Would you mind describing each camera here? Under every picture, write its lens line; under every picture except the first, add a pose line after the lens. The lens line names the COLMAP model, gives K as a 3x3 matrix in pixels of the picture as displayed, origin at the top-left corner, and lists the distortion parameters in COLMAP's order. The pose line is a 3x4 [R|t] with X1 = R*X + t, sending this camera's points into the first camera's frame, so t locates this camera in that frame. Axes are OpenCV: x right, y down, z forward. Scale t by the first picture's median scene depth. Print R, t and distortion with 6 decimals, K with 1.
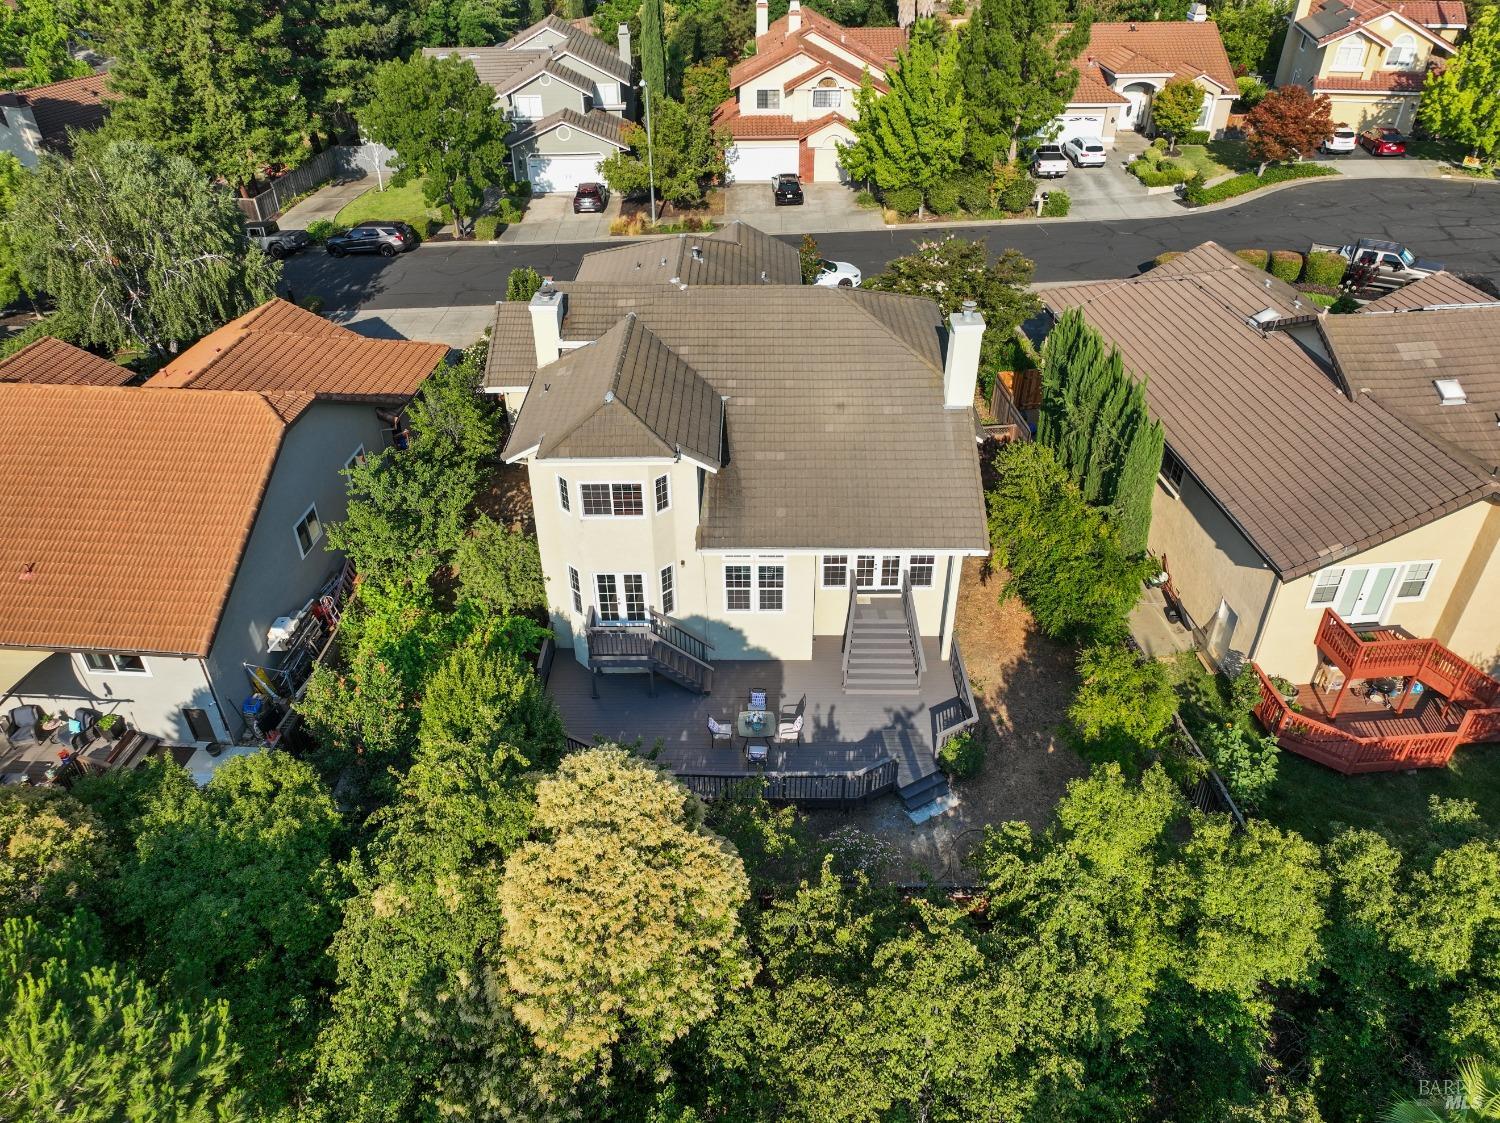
lens RADIAL K [[1052.8, 0, 750.0], [0, 1052.8, 561.5], [0, 0, 1]] dist [-0.004459, 0.024123]
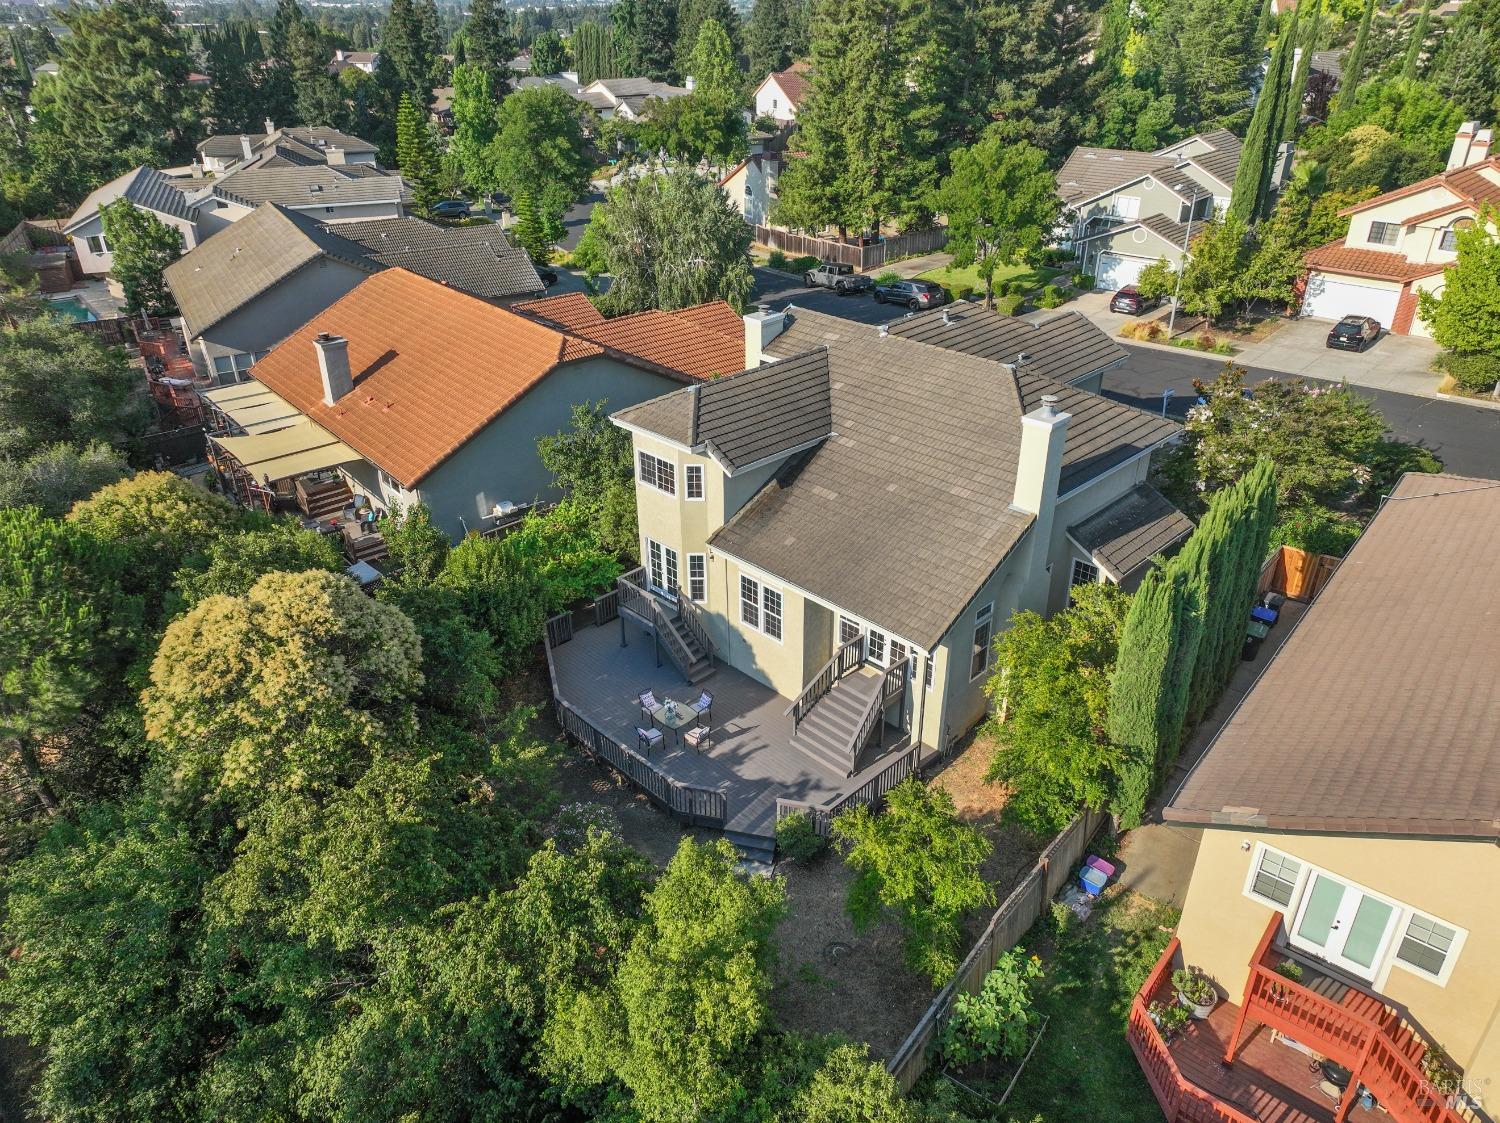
lens RADIAL K [[1052.8, 0, 750.0], [0, 1052.8, 561.5], [0, 0, 1]] dist [-0.004459, 0.024123]
pose [[0.708141, 0.338138, -0.619838, 0.594661], [-0.399165, 0.915843, 0.043586, -0.053974], [0.582412, 0.216553, 0.783518, 0.177563]]
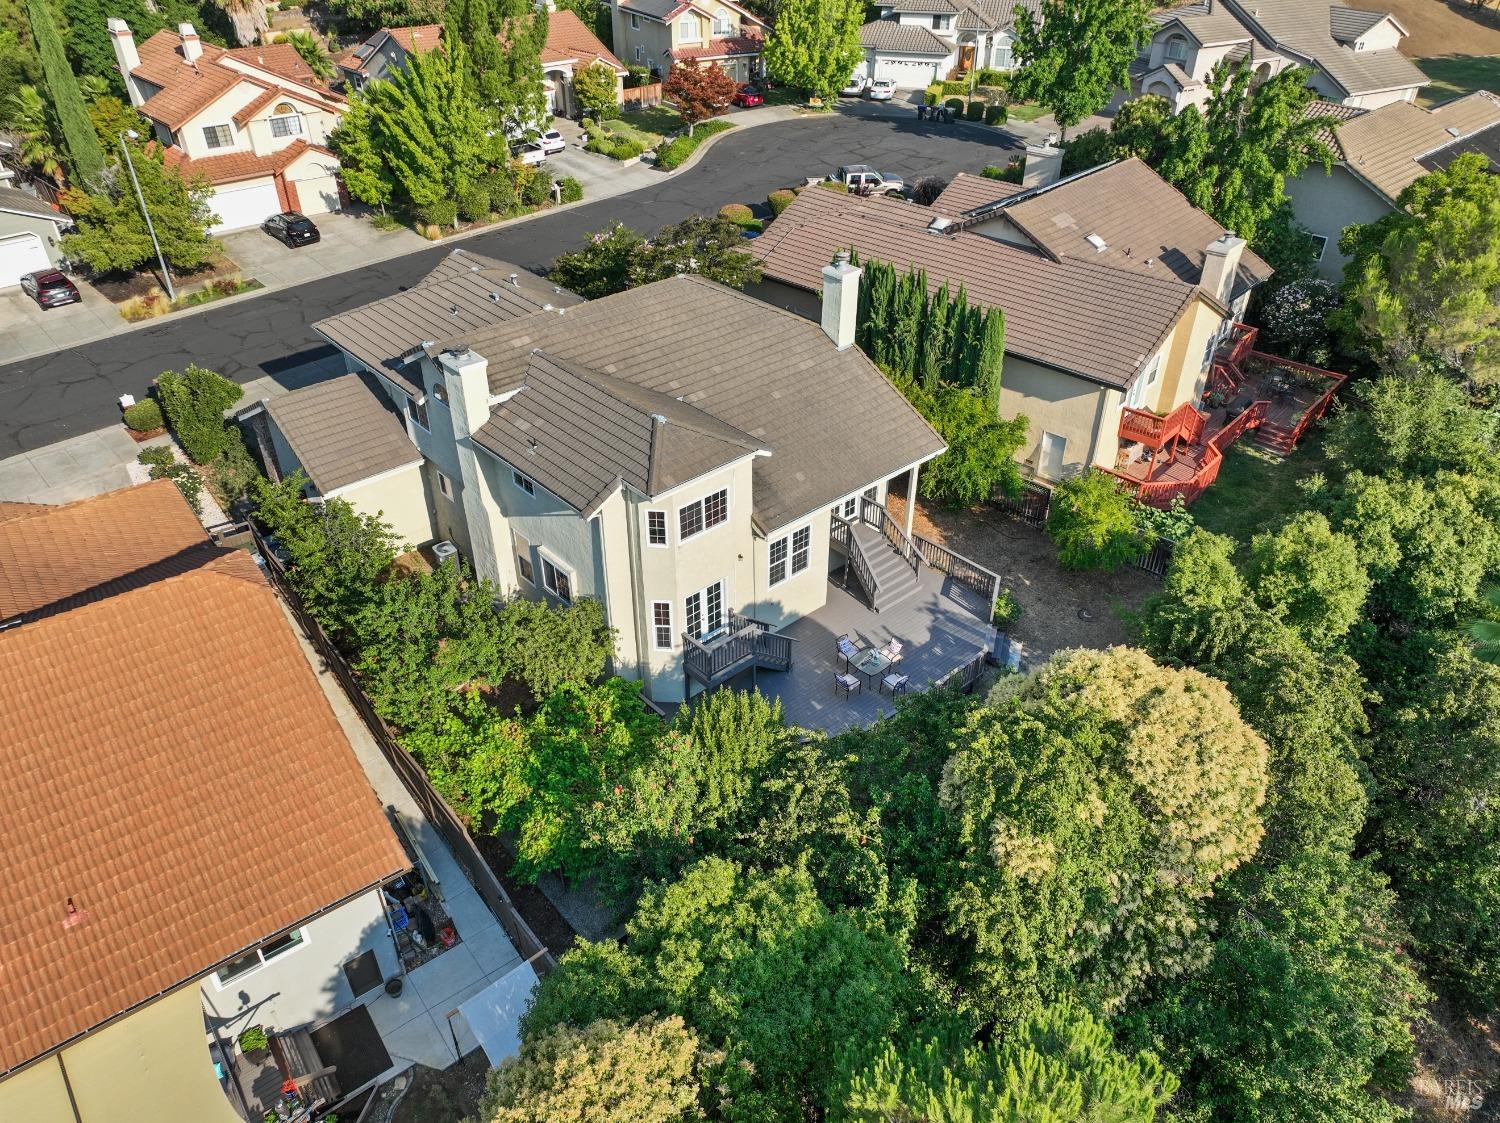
lens RADIAL K [[1052.8, 0, 750.0], [0, 1052.8, 561.5], [0, 0, 1]] dist [-0.004459, 0.024123]
pose [[0.744075, -0.375740, 0.552424, -0.591602], [0.376017, 0.918992, 0.118600, -0.106398], [-0.552236, 0.119473, 0.825083, 0.144714]]
